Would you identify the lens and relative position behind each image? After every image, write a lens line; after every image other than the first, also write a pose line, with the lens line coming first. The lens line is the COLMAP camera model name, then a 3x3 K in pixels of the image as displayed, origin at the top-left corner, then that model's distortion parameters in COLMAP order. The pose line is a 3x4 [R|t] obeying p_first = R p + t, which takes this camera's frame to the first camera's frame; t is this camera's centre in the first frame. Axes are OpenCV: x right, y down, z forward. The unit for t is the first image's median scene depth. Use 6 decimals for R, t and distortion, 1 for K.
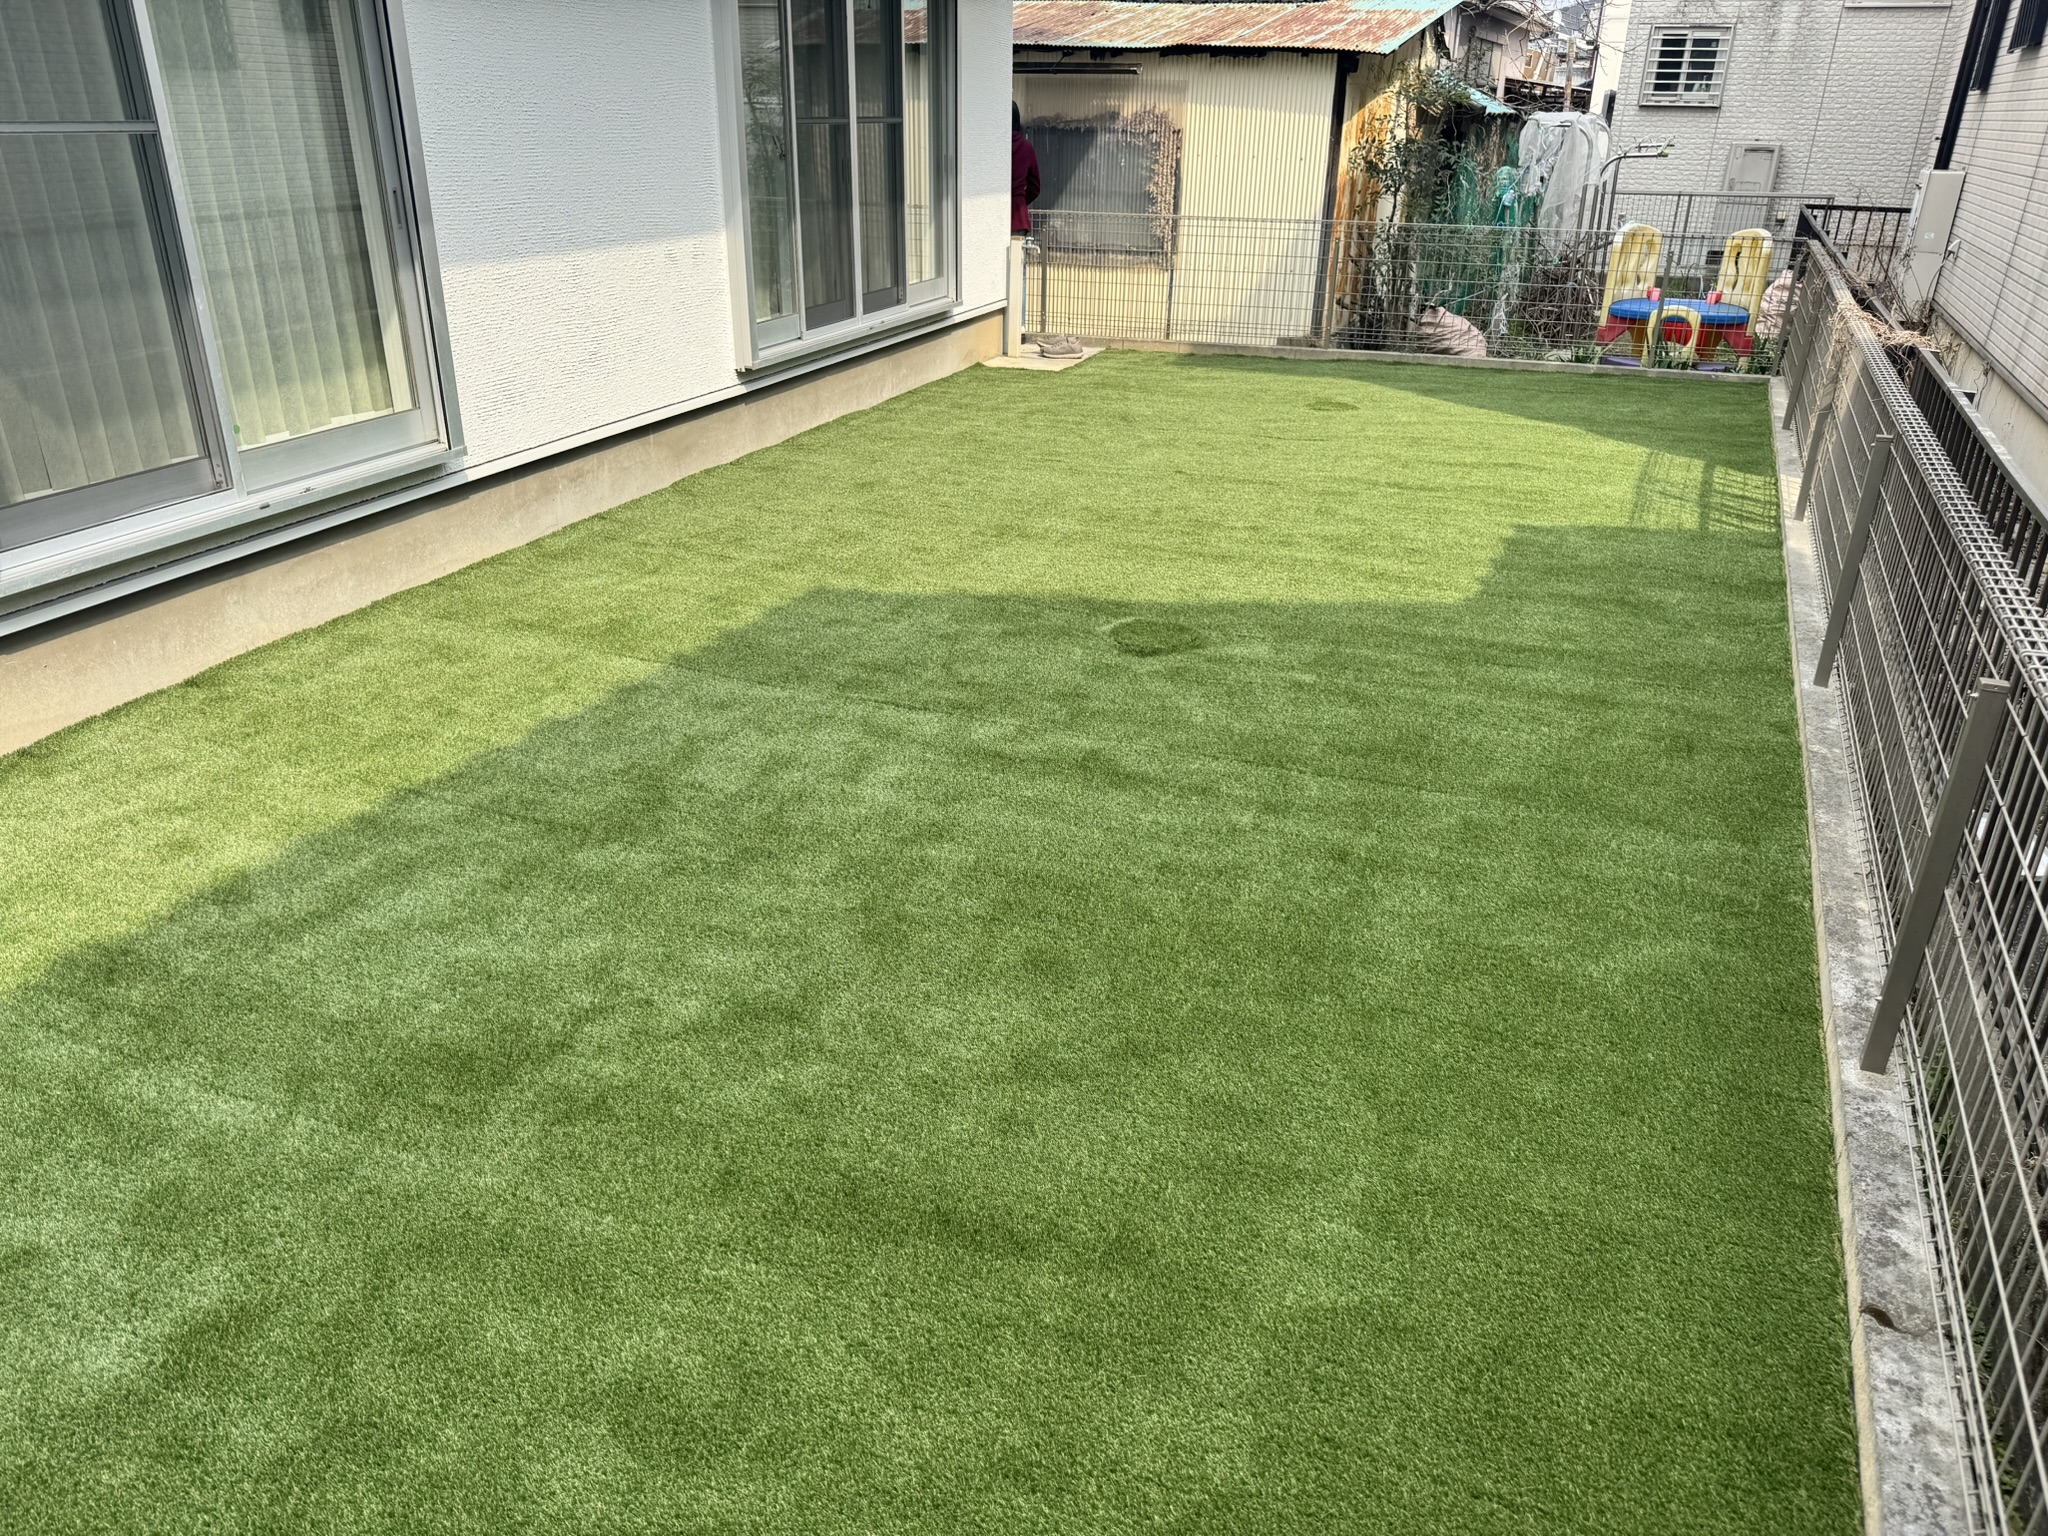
lens RADIAL K [[1451.8, 0, 1021.6], [0, 1451.8, 793.8], [0, 0, 1]] dist [0.049864, -0.064577]
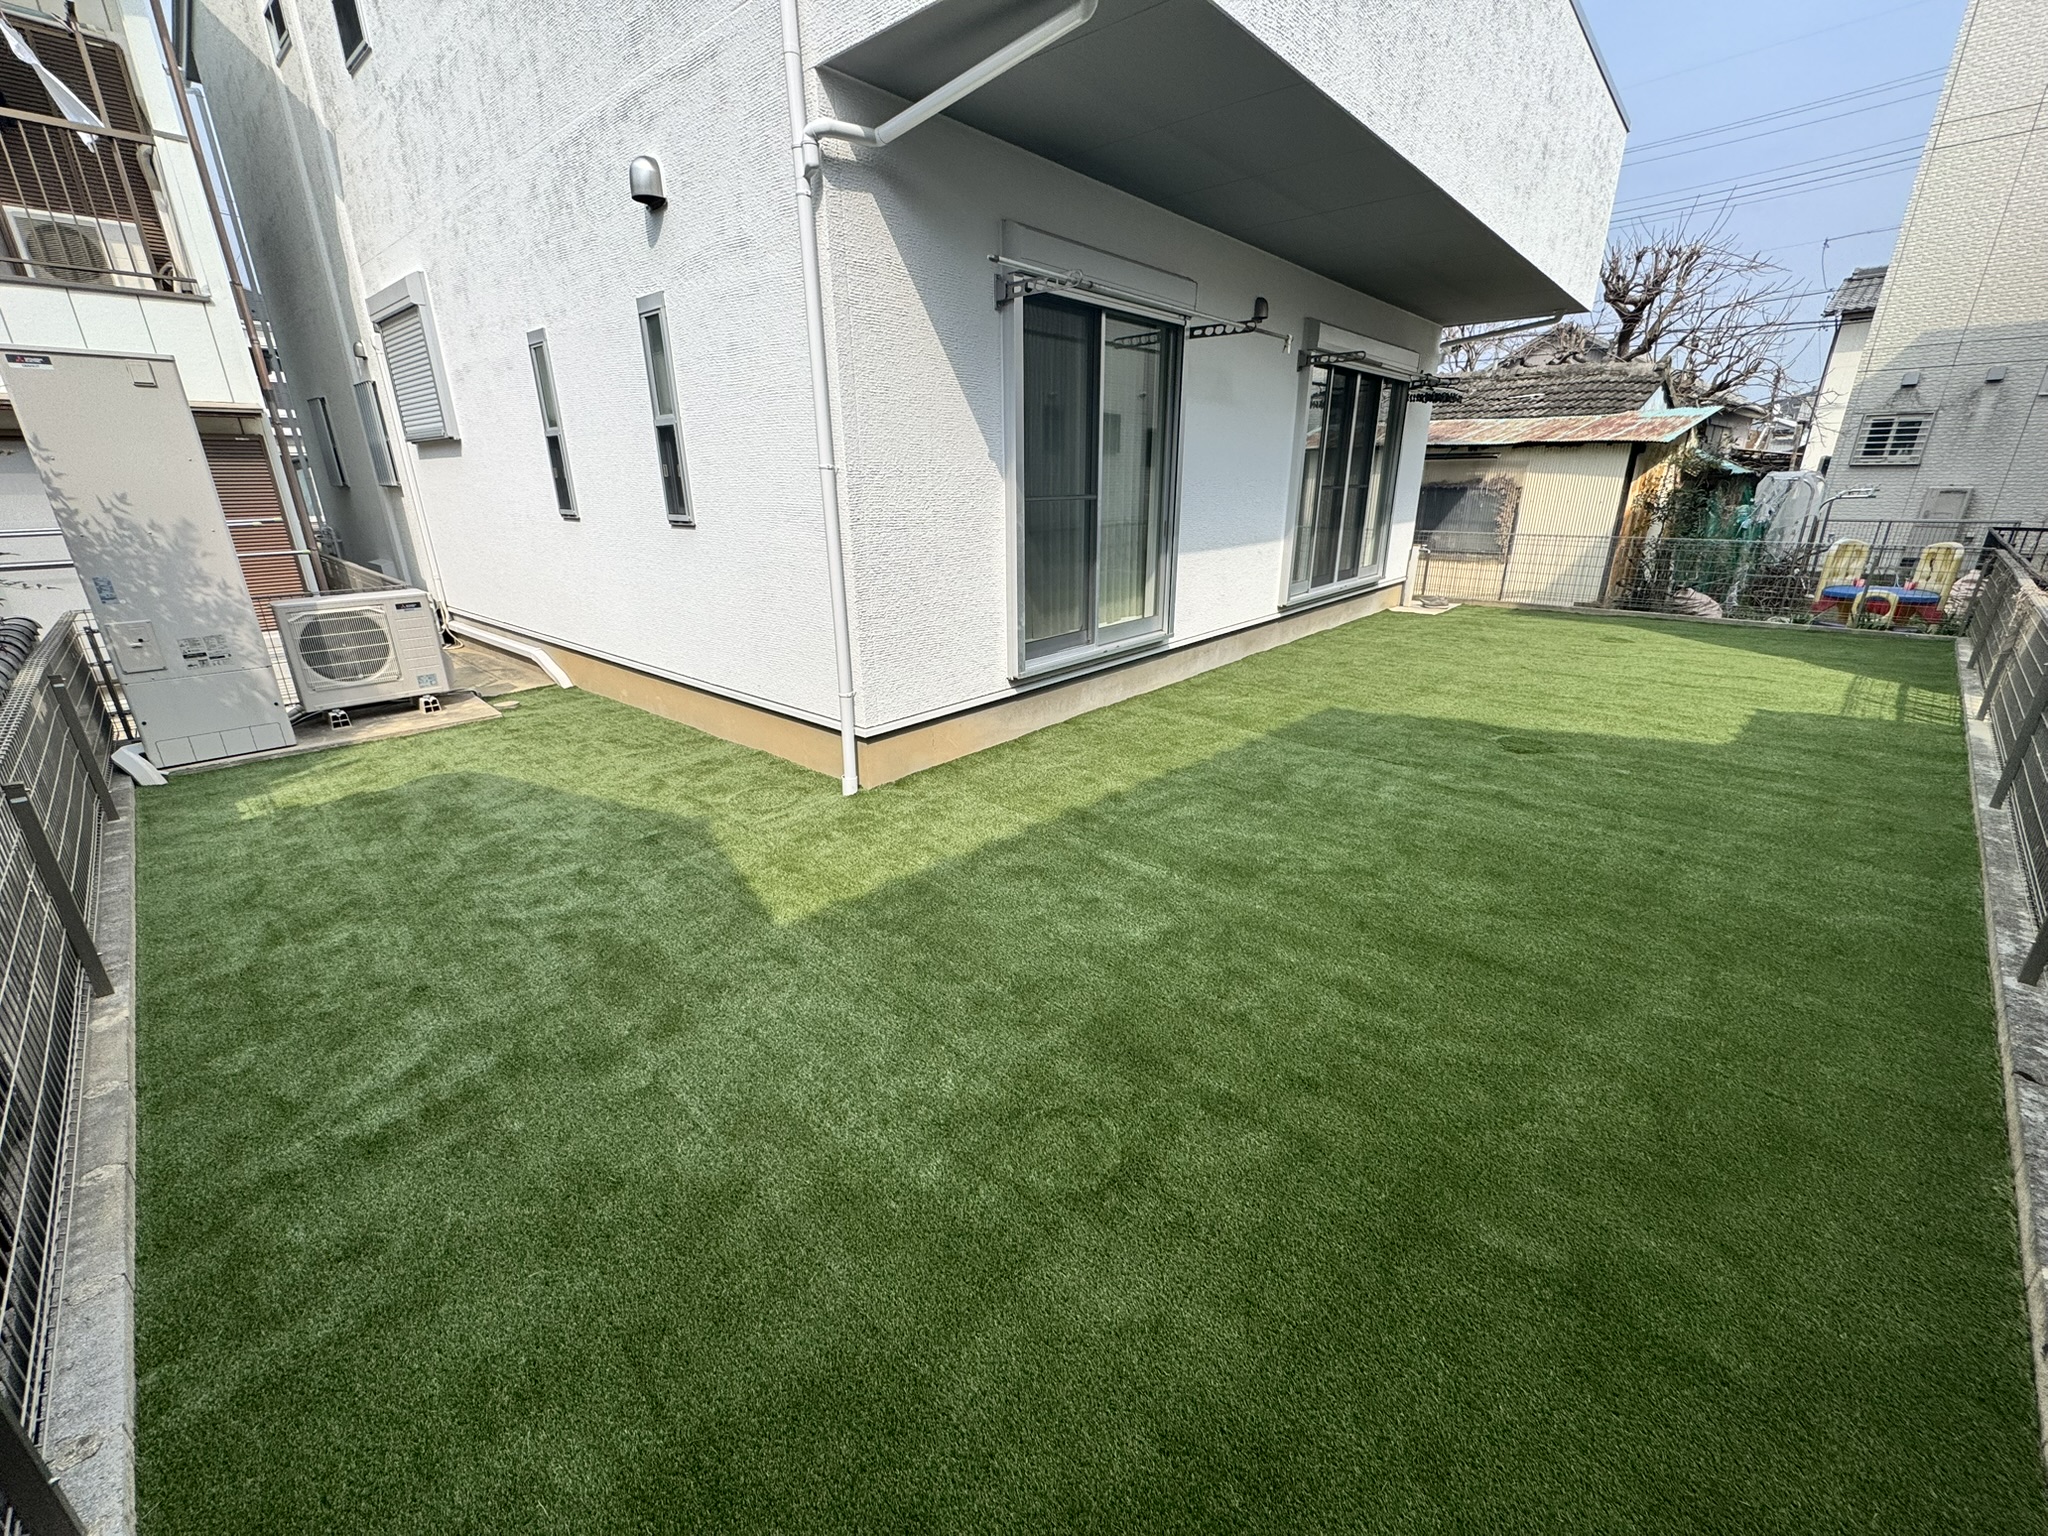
lens RADIAL K [[817.7, 0, 1023.3], [0, 817.7, 772.2], [0, 0, 1]] dist [-0.001576, 0.000339]
pose [[0.925654, 0.105512, -0.363361, -0.111935], [-0.139148, 0.987962, -0.067596, 0.082153], [0.351855, 0.113132, 0.929193, -0.197869]]
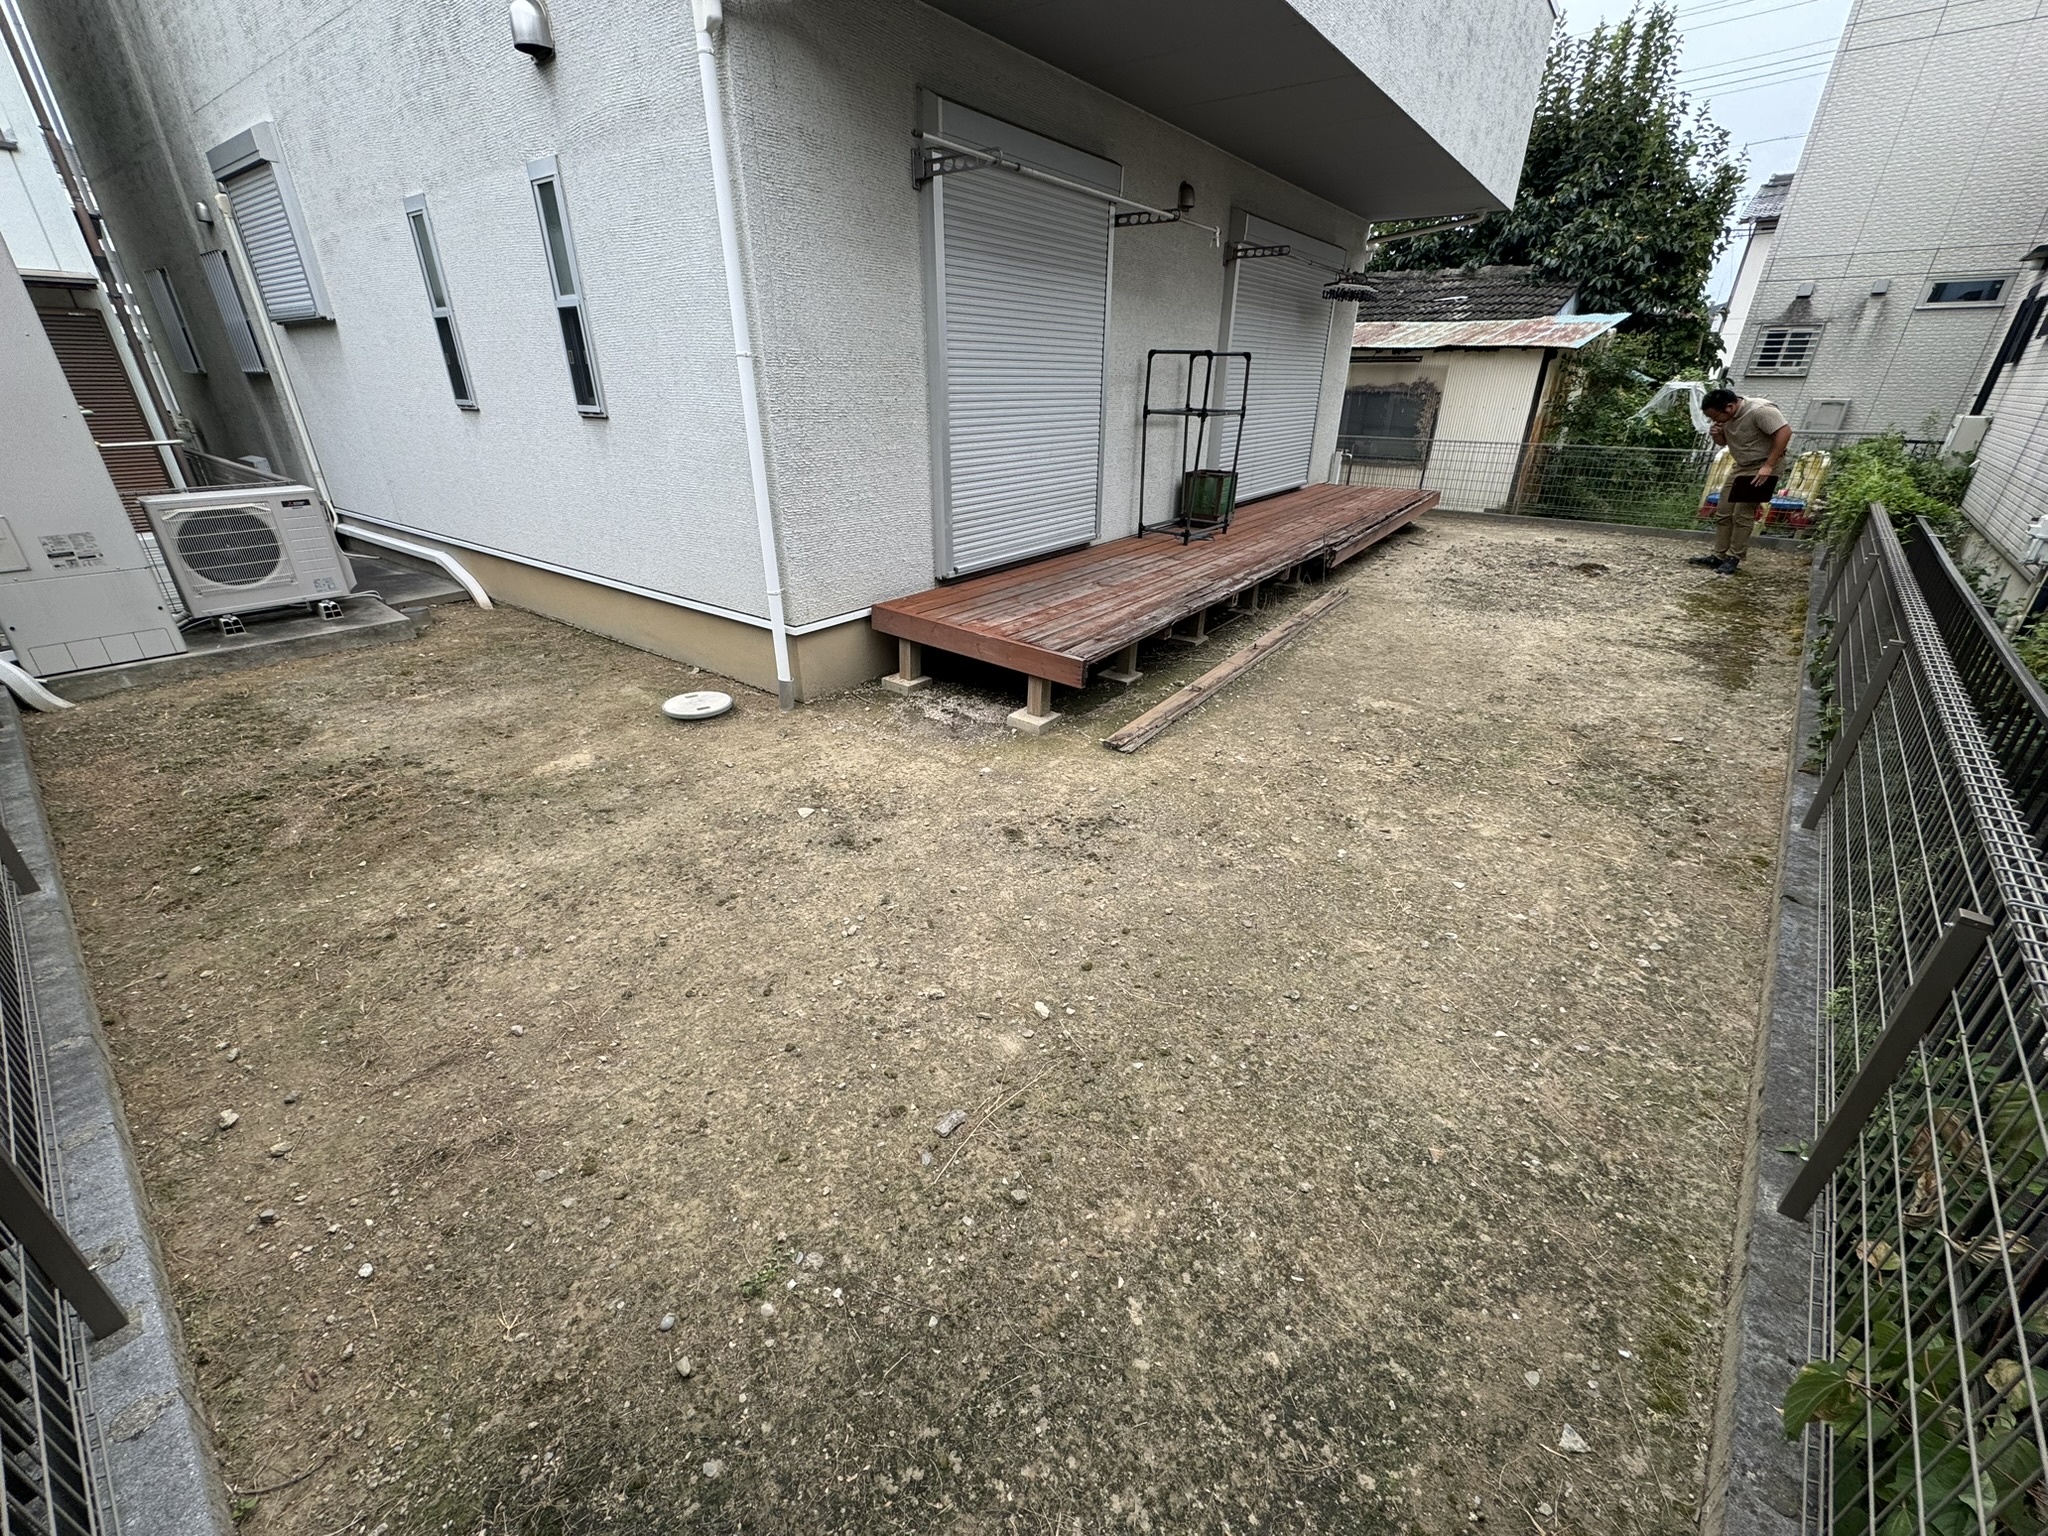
lens RADIAL K [[816.5, 0, 1025.3], [0, 816.5, 771.8], [0, 0, 1]] dist [-0.000664, -0.000299]
pose [[0.953107, 0.122079, -0.276918, -0.091771], [-0.119971, 0.992472, 0.024611, 0.102825], [0.277838, 0.009765, 0.960578, -0.225691]]
